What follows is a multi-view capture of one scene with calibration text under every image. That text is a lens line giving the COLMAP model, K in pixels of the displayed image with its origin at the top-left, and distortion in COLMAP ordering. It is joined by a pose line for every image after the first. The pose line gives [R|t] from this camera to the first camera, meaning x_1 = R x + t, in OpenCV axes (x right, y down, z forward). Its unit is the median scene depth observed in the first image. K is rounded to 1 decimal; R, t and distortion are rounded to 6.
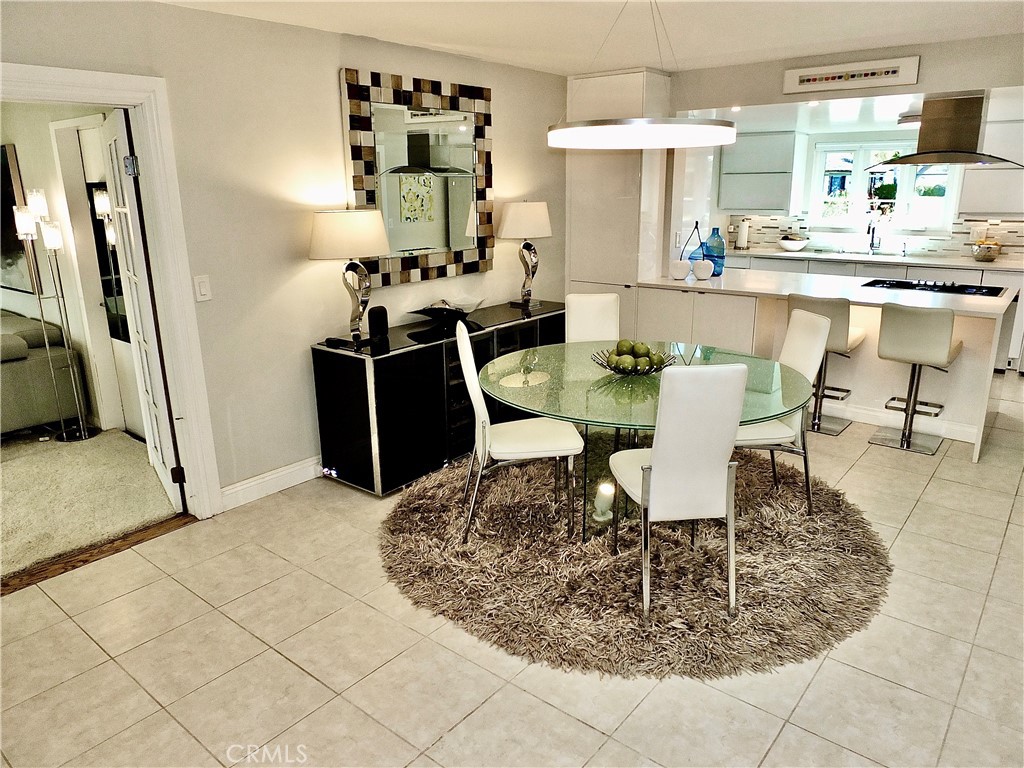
lens RADIAL K [[703.3, 0, 512.0], [0, 703.3, 384.0], [0, 0, 1]] dist [-0.021703, 0.003533]
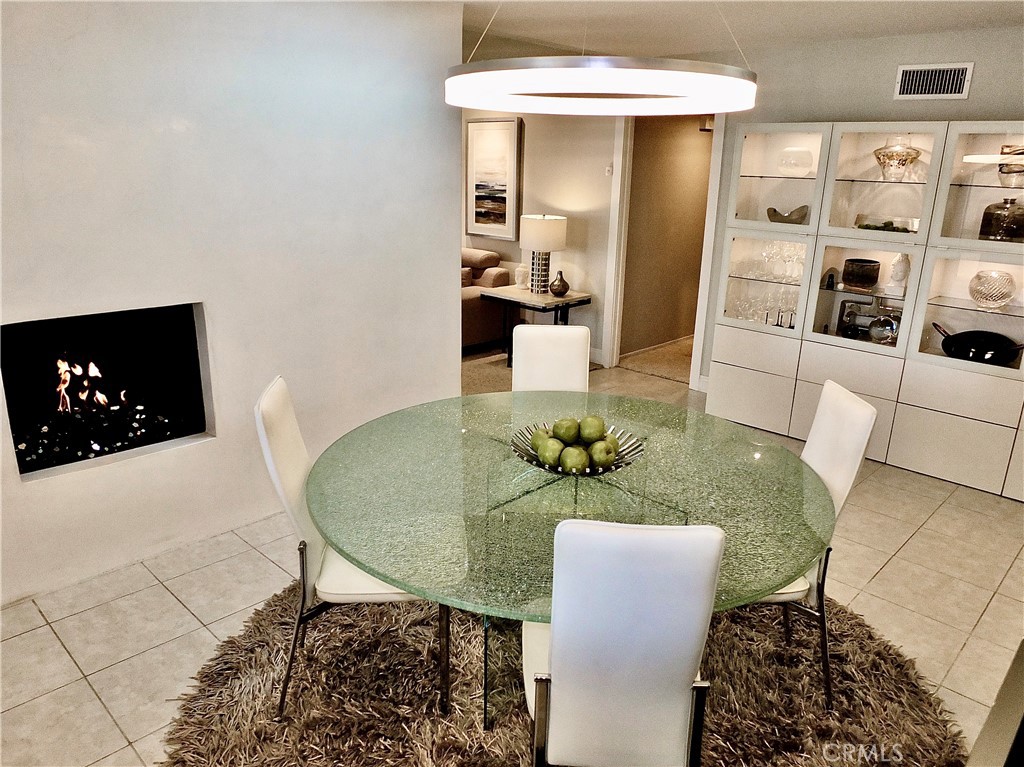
lens RADIAL K [[739.6, 0, 511.4], [0, 739.6, 370.6], [0, 0, 1]] dist [-0.021531, 0.000592]
pose [[-0.996790, -0.033470, 0.072723, 0.171315], [0.009301, 0.853841, 0.520450, -0.412563], [-0.079513, 0.519456, -0.850790, 1.427114]]
